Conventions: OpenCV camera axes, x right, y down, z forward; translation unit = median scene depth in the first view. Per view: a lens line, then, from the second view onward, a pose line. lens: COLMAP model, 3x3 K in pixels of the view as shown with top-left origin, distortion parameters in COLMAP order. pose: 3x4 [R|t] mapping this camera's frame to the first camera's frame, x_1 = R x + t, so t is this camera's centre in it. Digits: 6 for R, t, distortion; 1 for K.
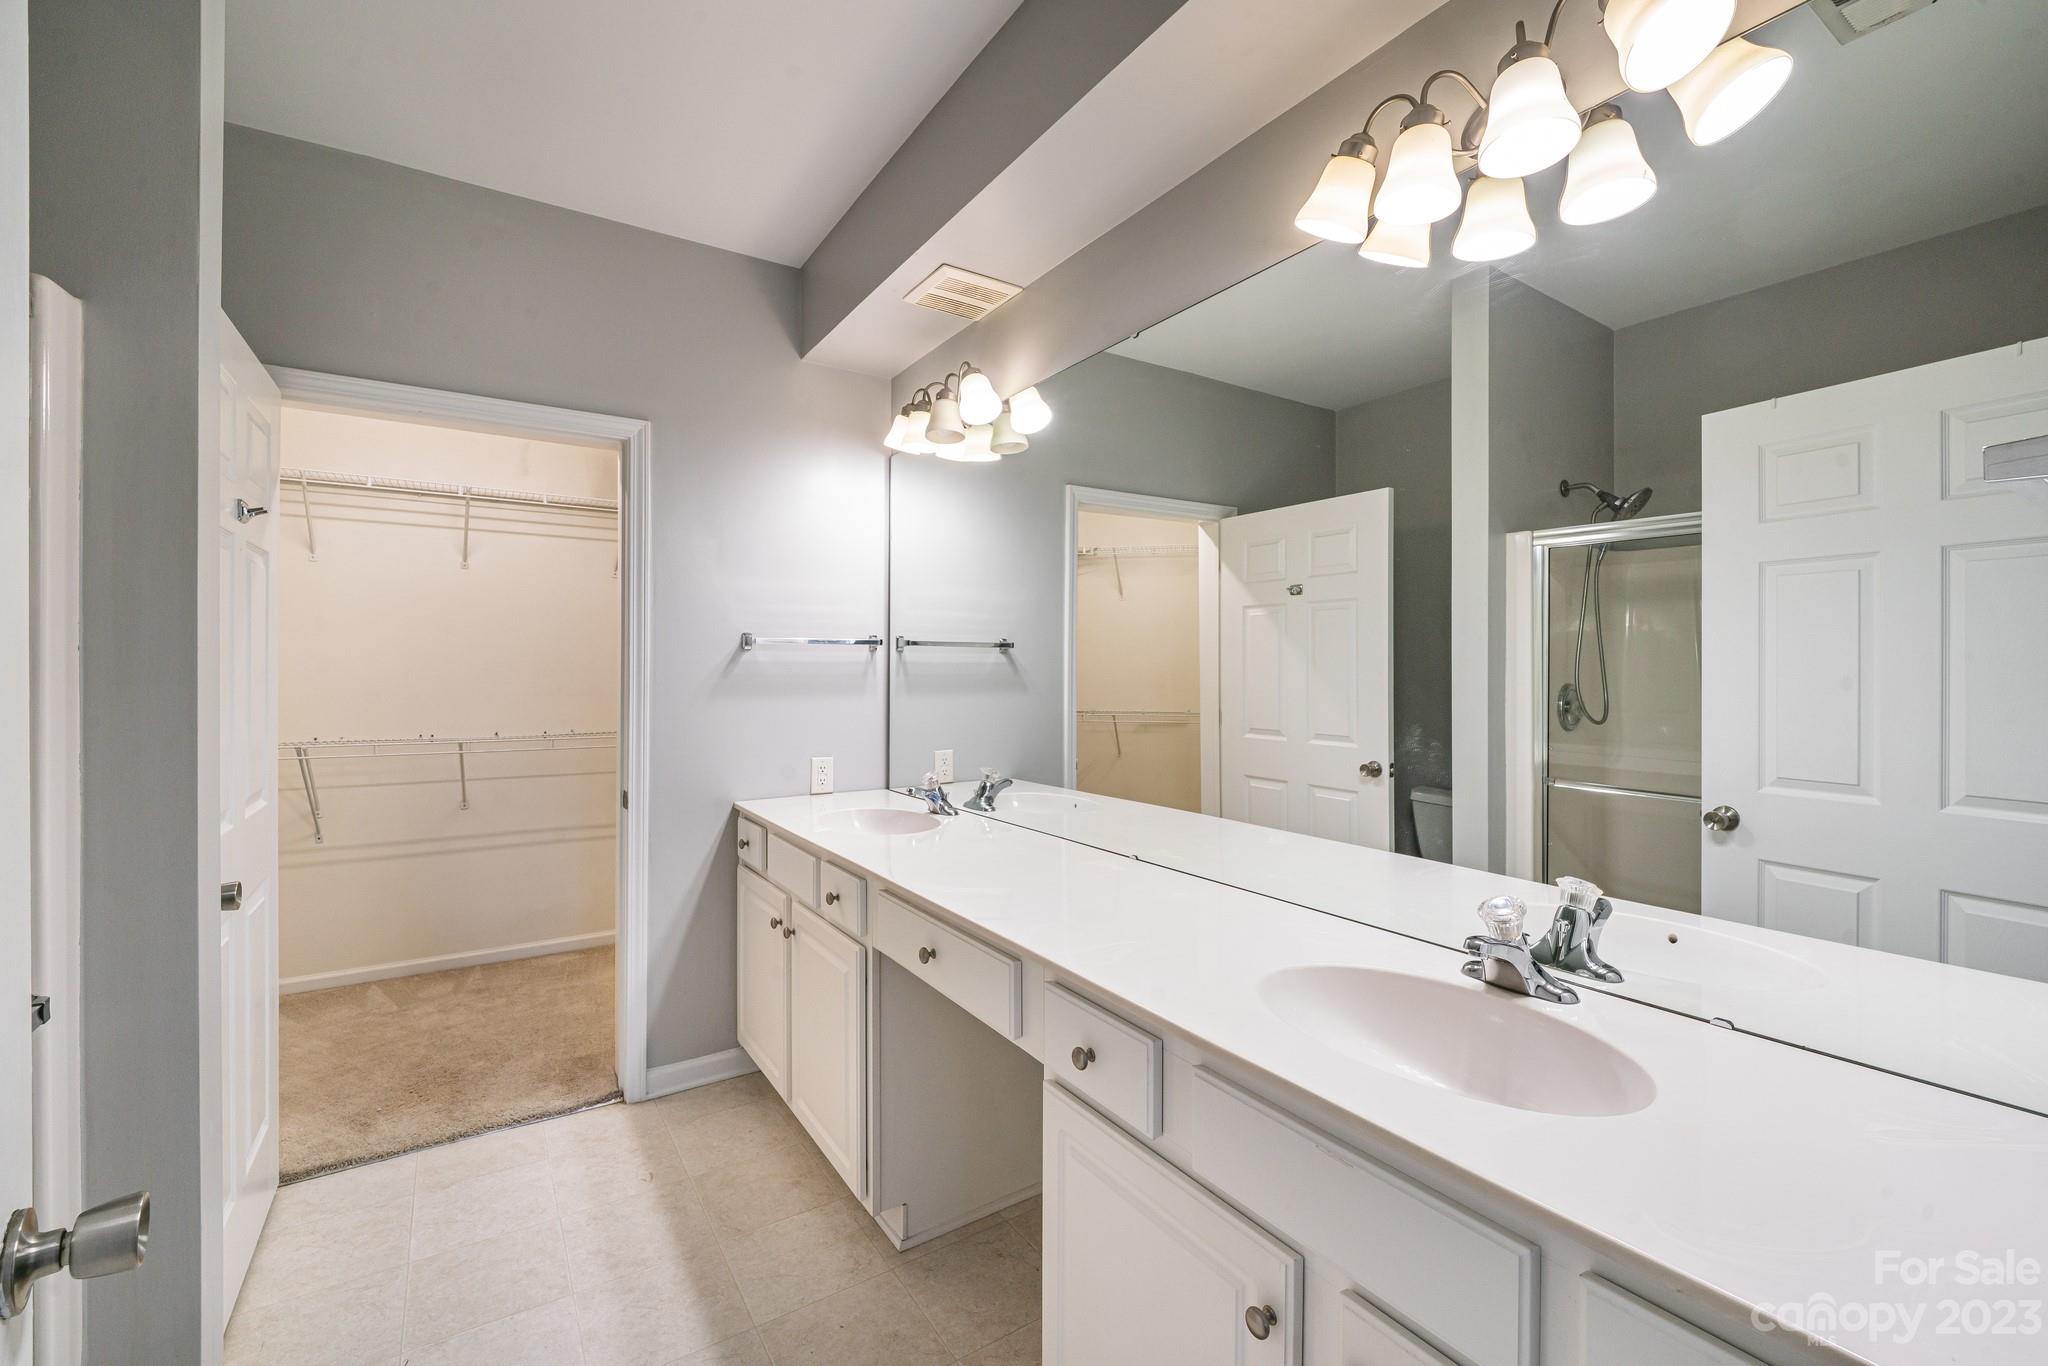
lens RADIAL K [[836.1, 0, 1027.2], [0, 836.1, 675.3], [0, 0, 1]] dist [-0.010964, -0.000145]
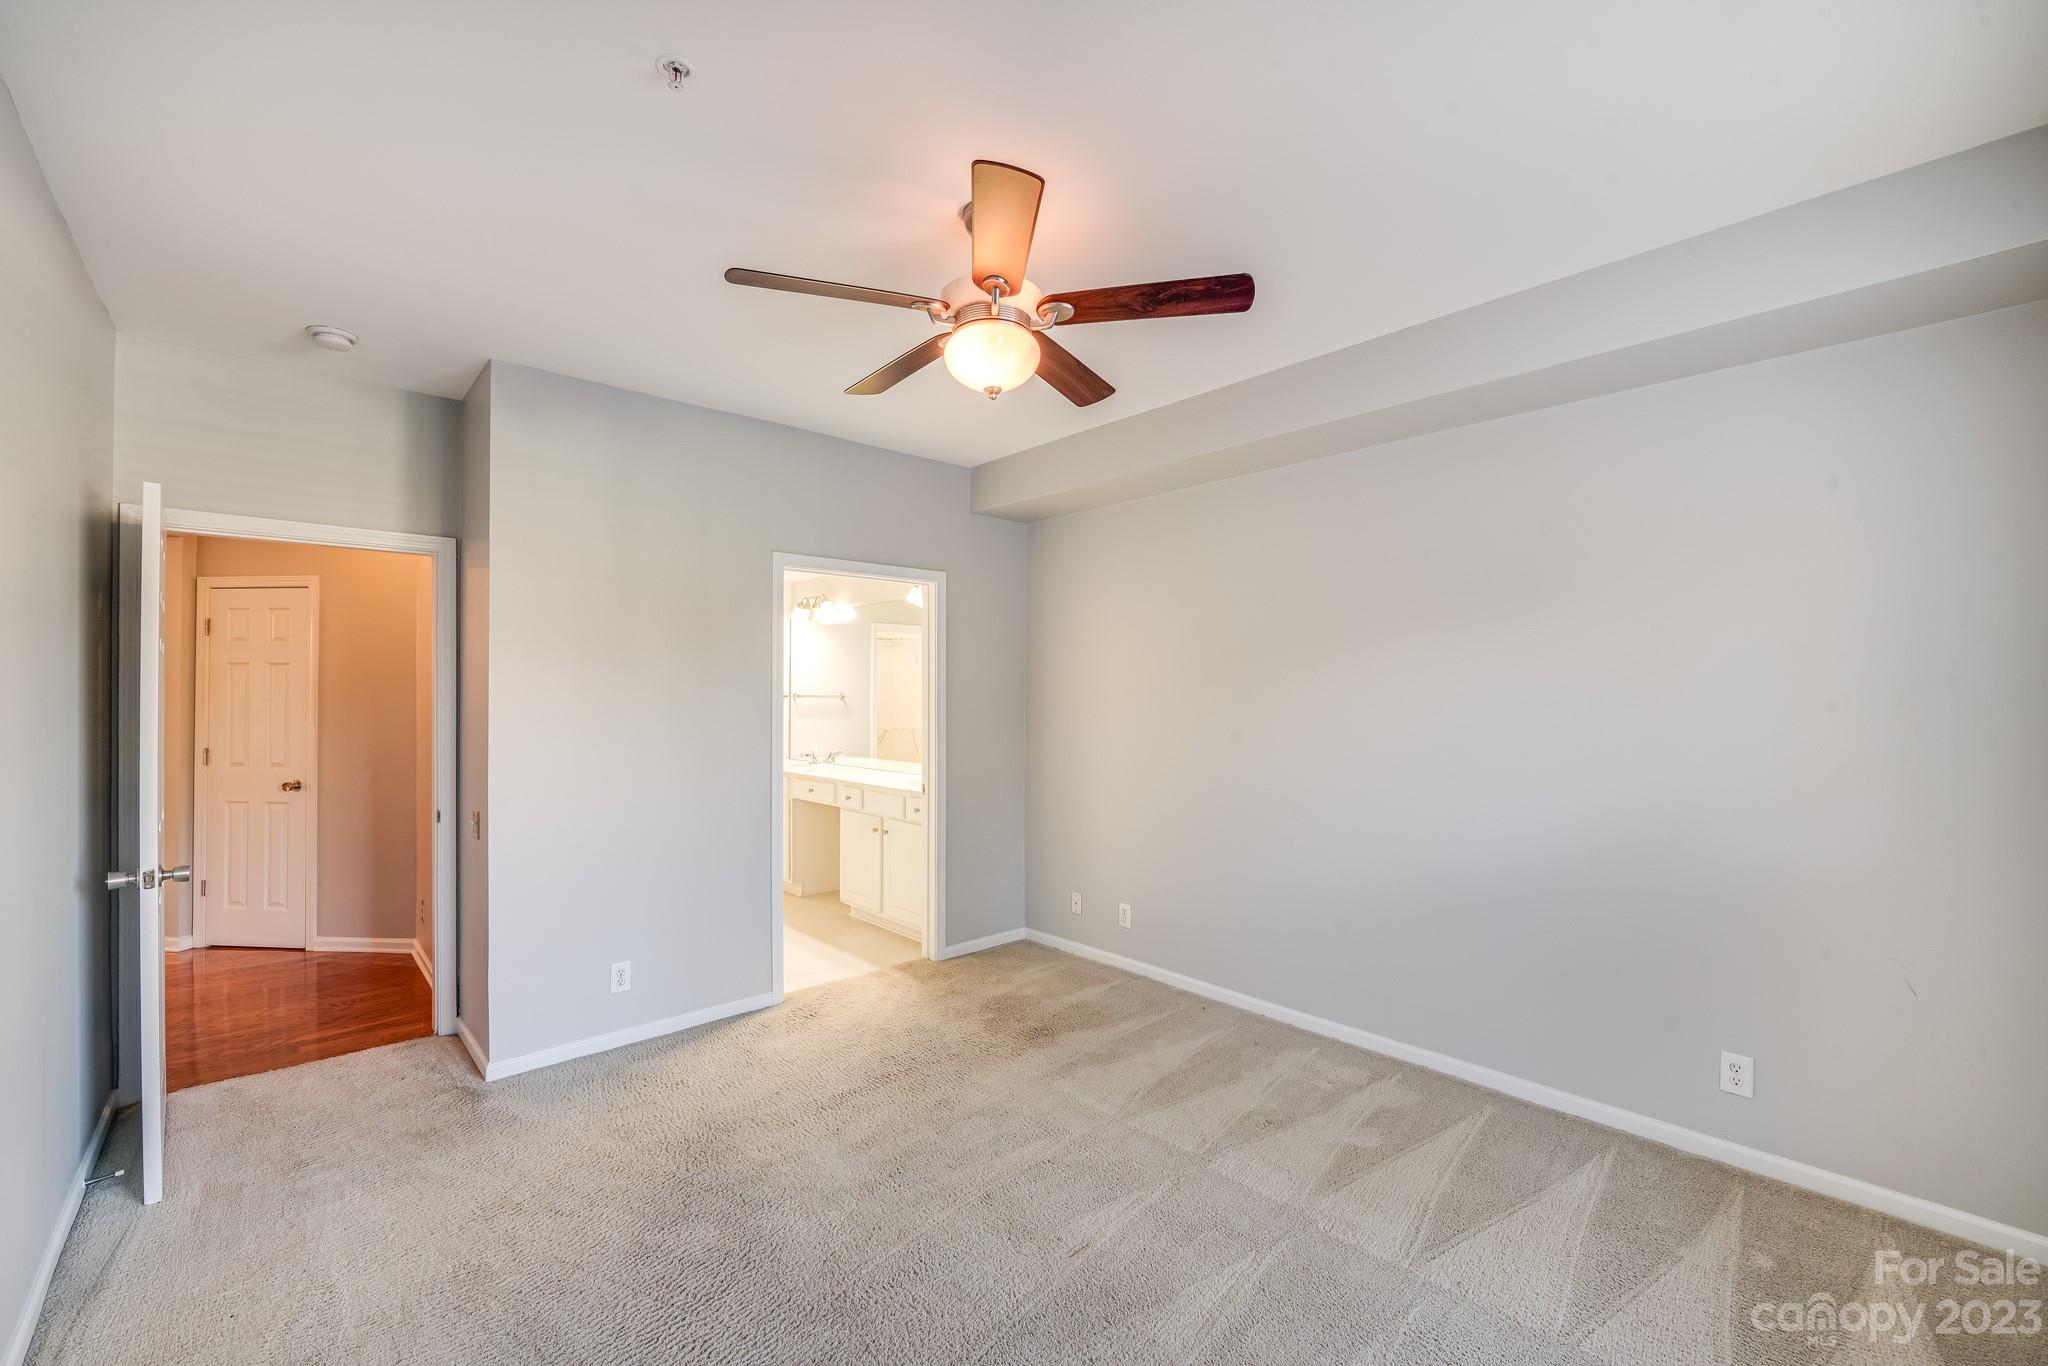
lens RADIAL K [[835.1, 0, 1024.0], [0, 835.1, 683.0], [0, 0, 1]] dist [-0.000210, -0.000032]
pose [[0.988727, 0.000700, 0.149725, 0.154215], [0.003944, 0.999520, -0.030716, -0.003858], [-0.149674, 0.030960, 0.988250, -1.656607]]
